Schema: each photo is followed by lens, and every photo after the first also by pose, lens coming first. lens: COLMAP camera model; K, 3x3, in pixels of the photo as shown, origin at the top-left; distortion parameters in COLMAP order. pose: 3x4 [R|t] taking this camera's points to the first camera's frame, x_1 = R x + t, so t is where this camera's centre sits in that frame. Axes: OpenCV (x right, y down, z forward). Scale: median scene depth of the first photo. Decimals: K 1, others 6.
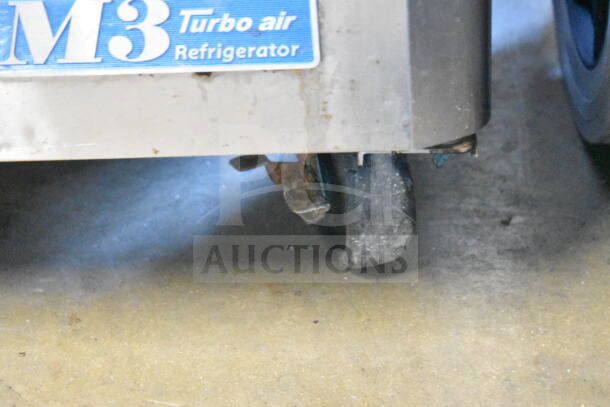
lens RADIAL K [[1458.7, 0, 305.5], [0, 1458.7, 203.8], [0, 0, 1]] dist [-0.009007, 0.000000]
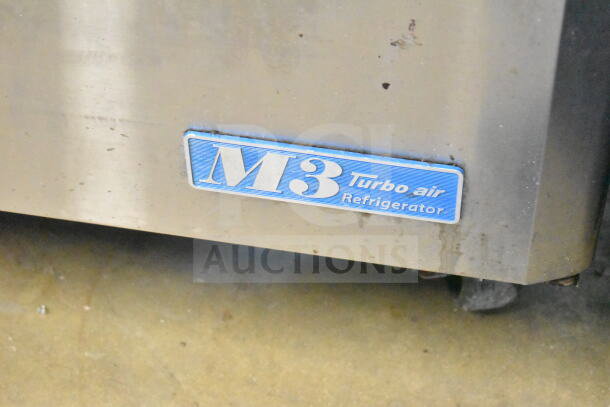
lens RADIAL K [[1458.7, 0, 304.6], [0, 1458.7, 203.1], [0, 0, 1]] dist [-0.009007, 0.000000]
pose [[0.989166, 0.136431, -0.054187, -0.045282], [-0.120847, 0.966356, 0.227052, -0.313989], [0.083341, -0.218044, 0.972374, -0.162217]]
